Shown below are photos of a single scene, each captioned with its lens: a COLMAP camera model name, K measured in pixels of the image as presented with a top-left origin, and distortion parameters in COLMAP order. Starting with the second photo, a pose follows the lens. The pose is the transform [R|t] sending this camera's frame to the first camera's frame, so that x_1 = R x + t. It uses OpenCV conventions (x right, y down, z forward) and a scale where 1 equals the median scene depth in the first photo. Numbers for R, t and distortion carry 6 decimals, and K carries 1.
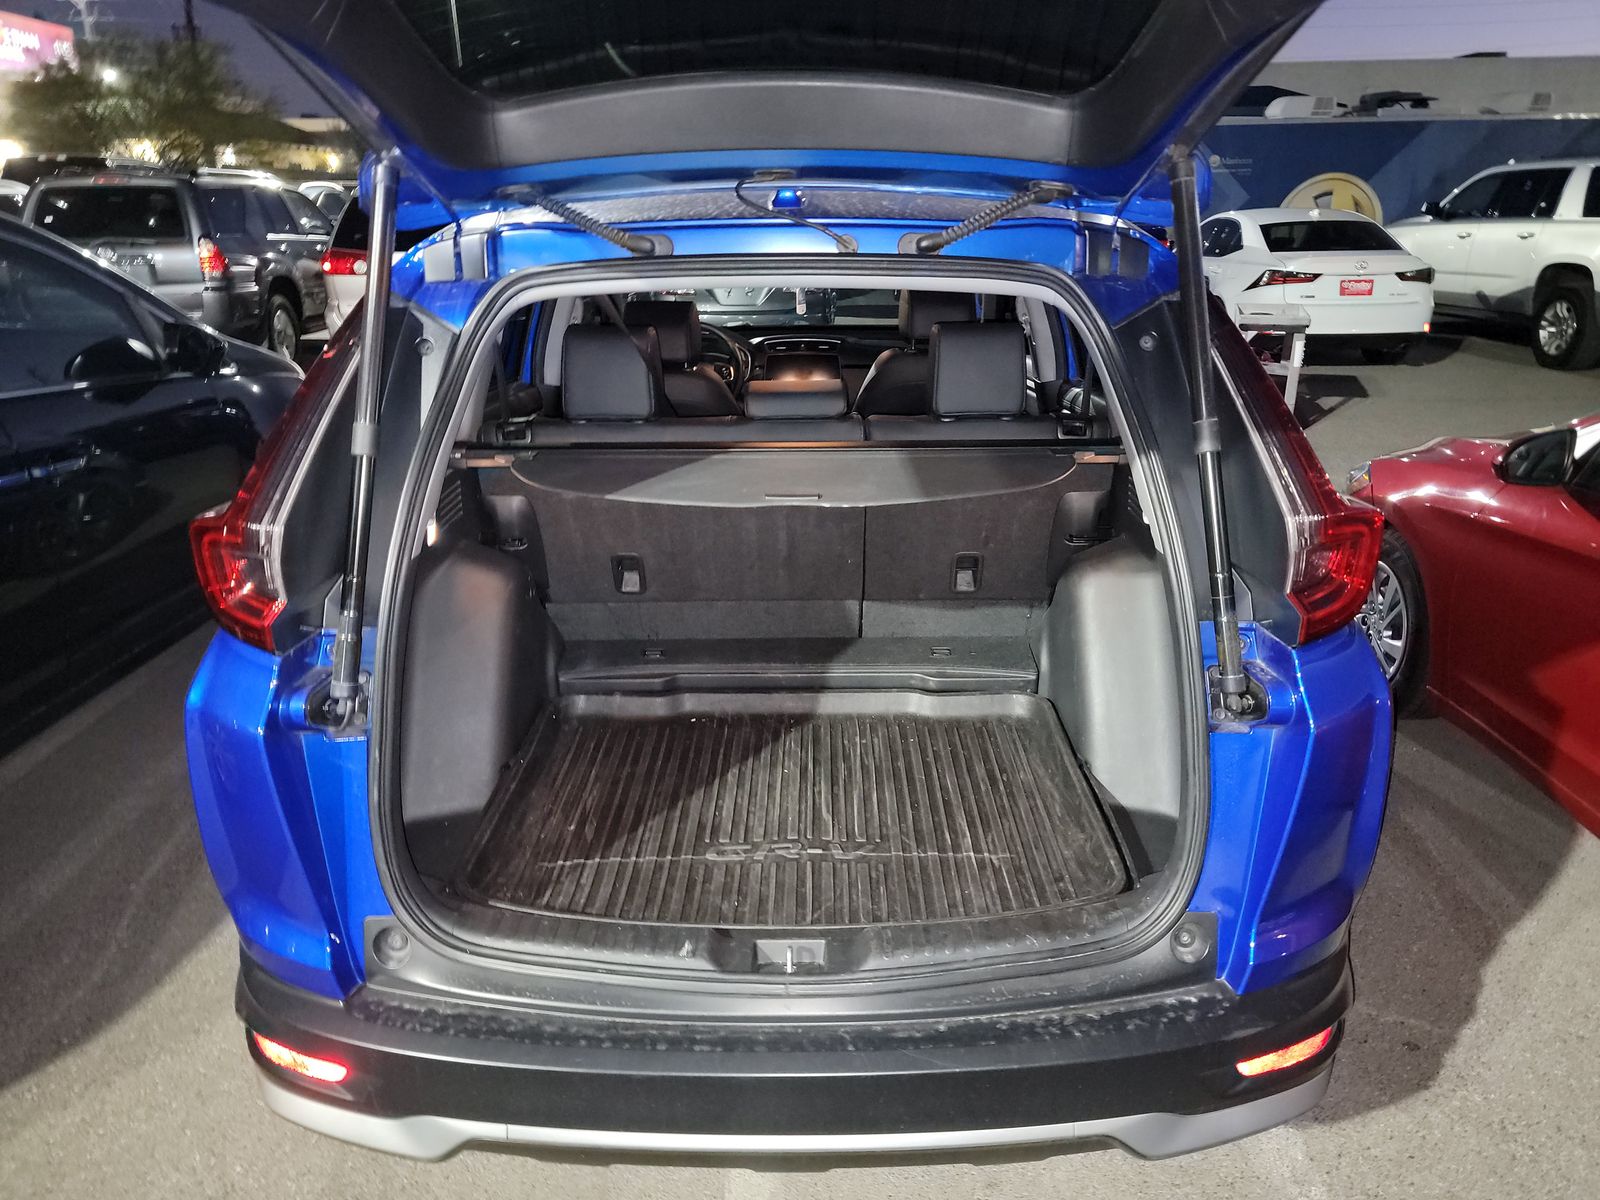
lens RADIAL K [[1117.9, 0, 800.0], [0, 1117.9, 600.0], [0, 0, 1]] dist [0.110713, -0.099060]
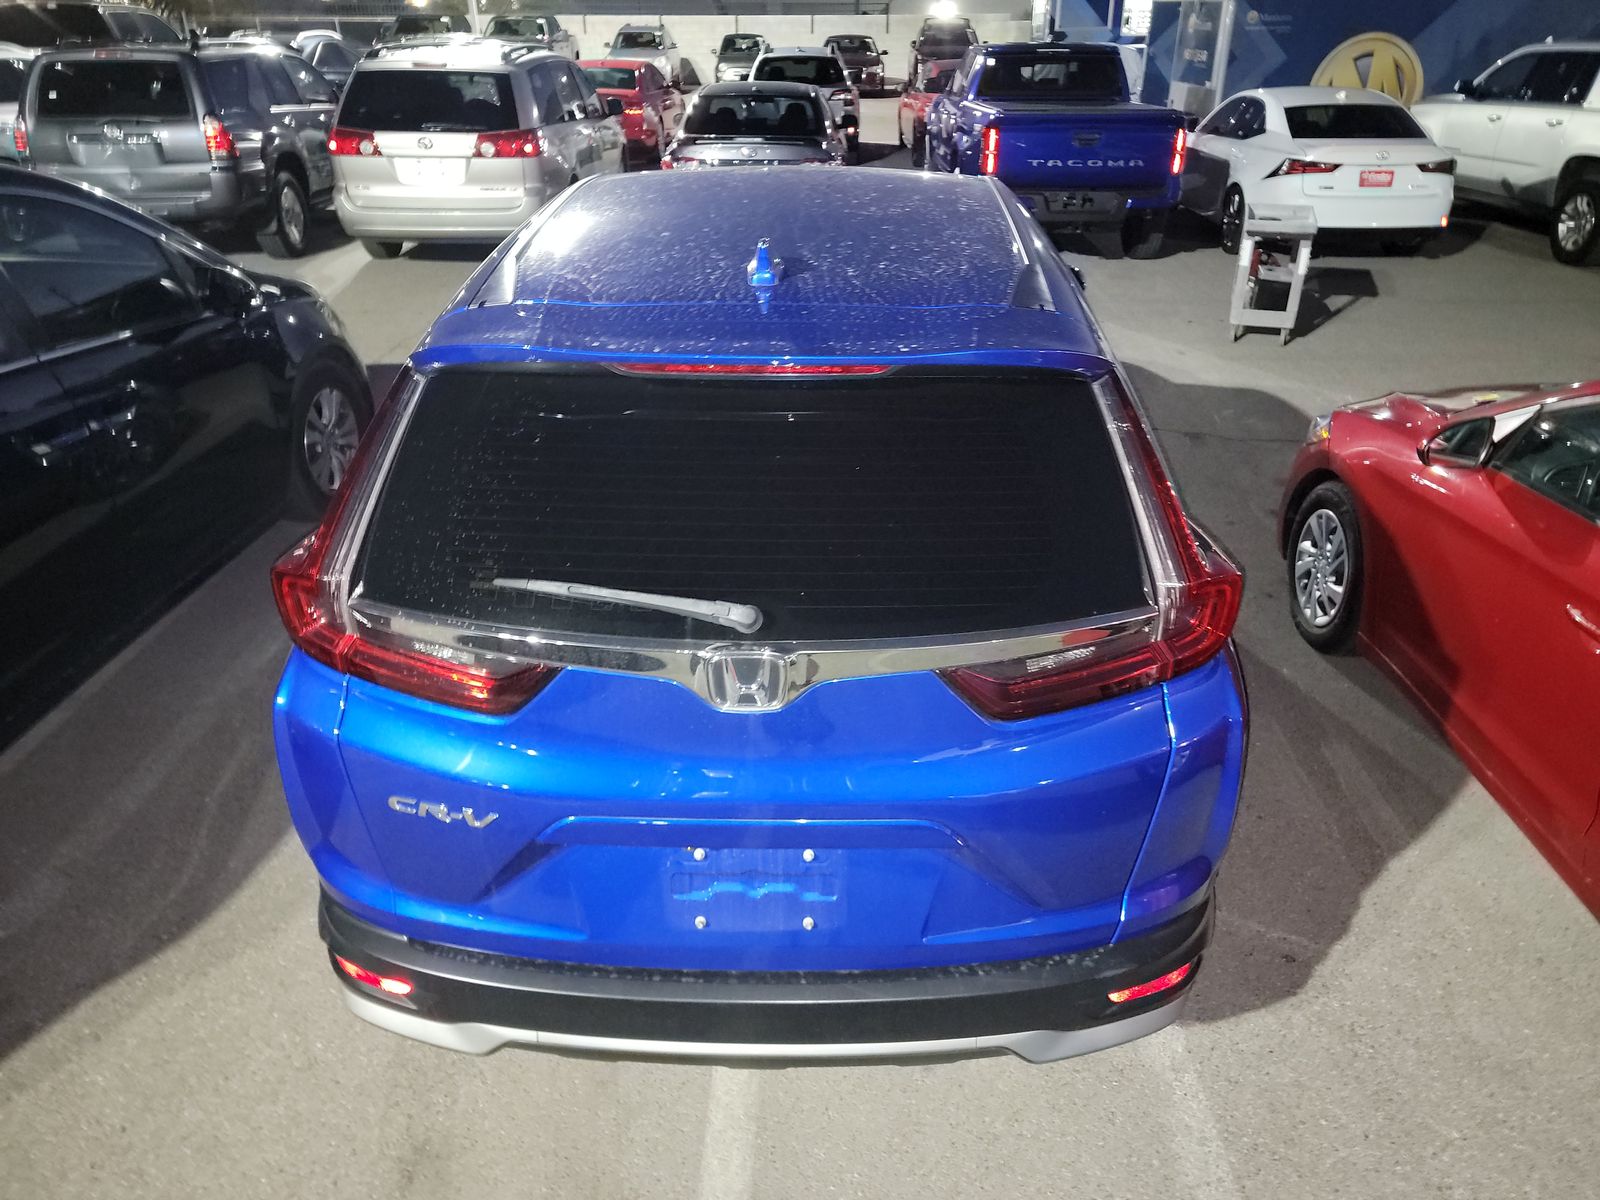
lens RADIAL K [[1125.9, 0, 807.7], [0, 1125.9, 603.1], [0, 0, 1]] dist [0.106369, -0.097560]
pose [[0.999888, 0.013437, -0.006546, 0.028187], [-0.012498, 0.991837, 0.126897, -0.105059], [0.008198, -0.126801, 0.991894, -0.121258]]
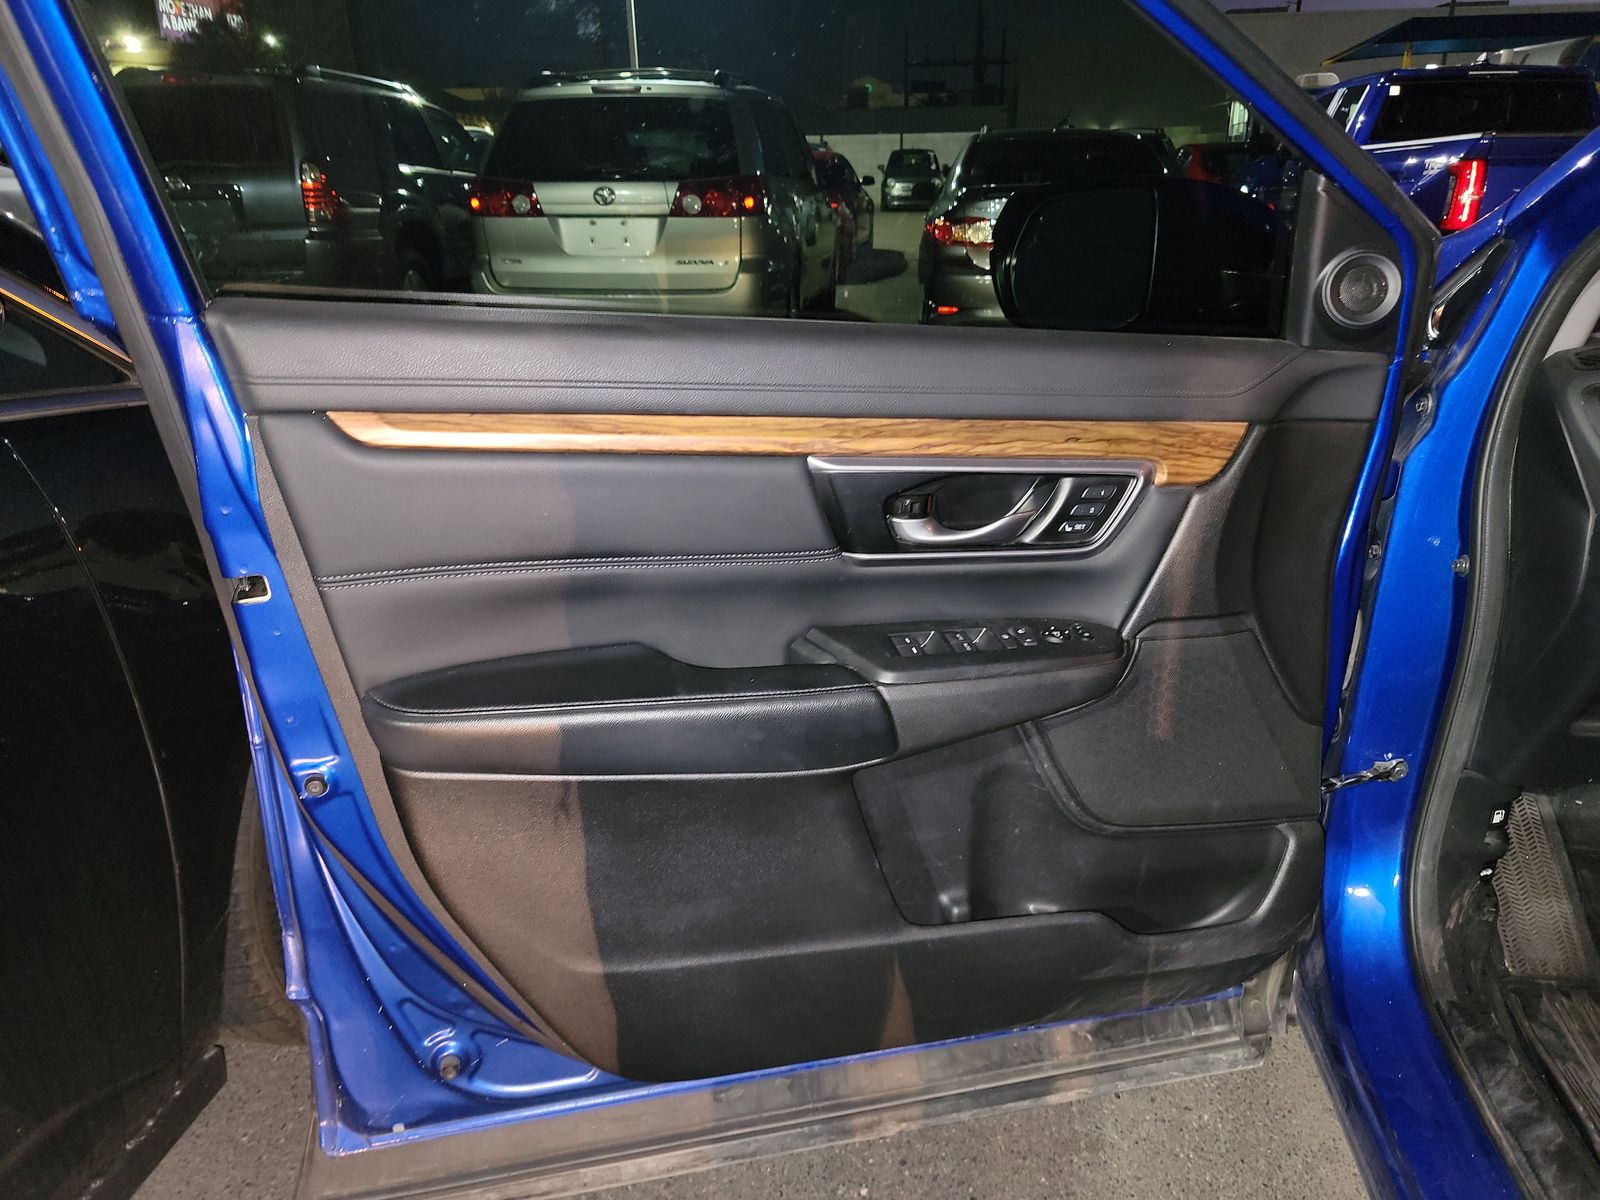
lens RADIAL K [[1125.9, 0, 807.7], [0, 1125.9, 603.1], [0, 0, 1]] dist [0.106369, -0.097560]
pose [[0.993847, 0.040769, -0.102990, -0.432681], [-0.038346, 0.998942, 0.025400, -0.246264], [0.103916, -0.021294, 0.994358, 1.061796]]
